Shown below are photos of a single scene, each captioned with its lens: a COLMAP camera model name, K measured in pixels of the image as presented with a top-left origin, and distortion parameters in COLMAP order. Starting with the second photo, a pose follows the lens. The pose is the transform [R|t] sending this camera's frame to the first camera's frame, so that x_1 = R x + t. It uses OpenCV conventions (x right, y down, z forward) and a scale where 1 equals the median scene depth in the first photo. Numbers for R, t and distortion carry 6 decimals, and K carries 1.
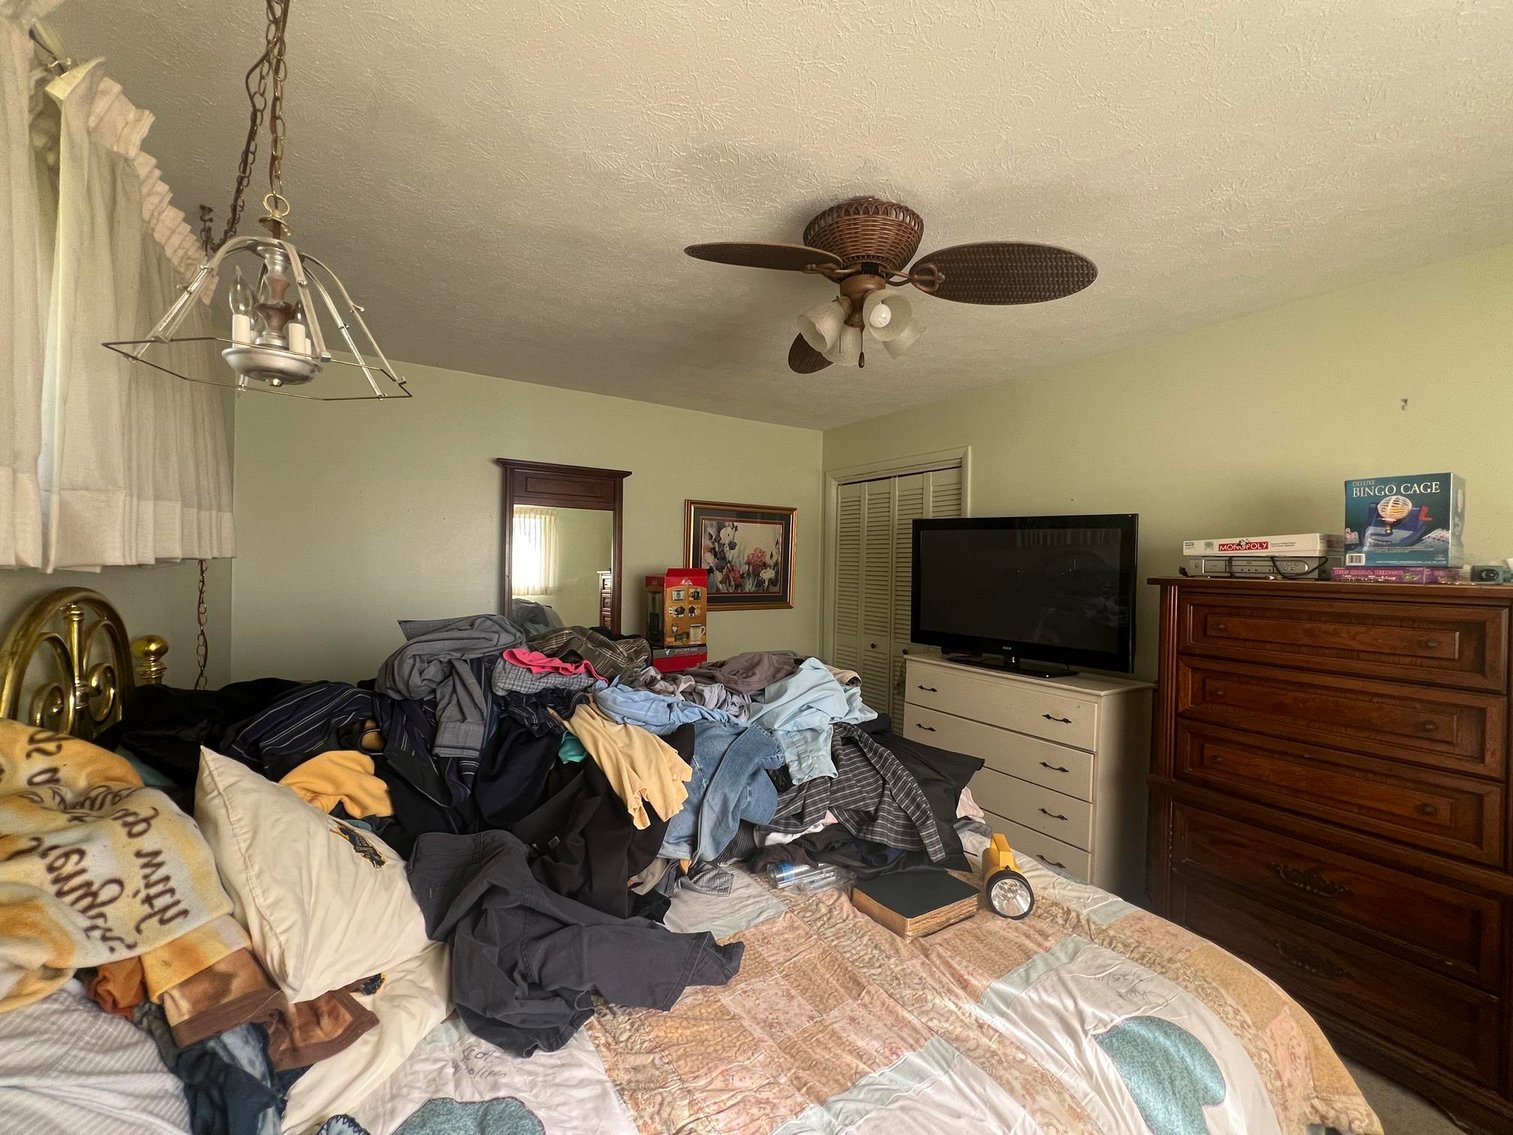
lens RADIAL K [[606.5, 0, 758.9], [0, 606.5, 566.2], [0, 0, 1]] dist [0.000712, 0.000055]
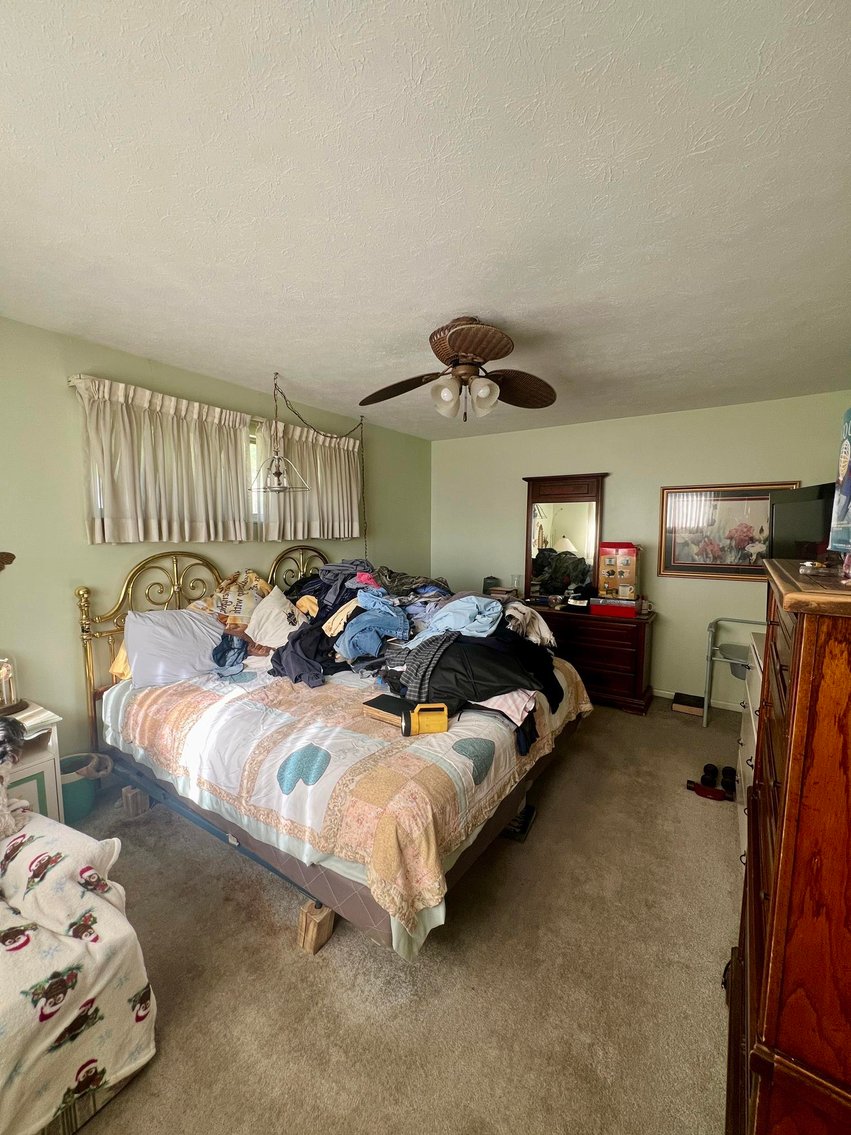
lens RADIAL K [[455.0, 0, 428.2], [0, 455.0, 575.1], [0, 0, 1]] dist [0.000712, 0.000055]
pose [[0.405795, 0.072478, -0.911086, 0.634523], [-0.001310, 0.996896, 0.078721, -0.002079], [0.913963, -0.030751, 0.404630, 0.200624]]
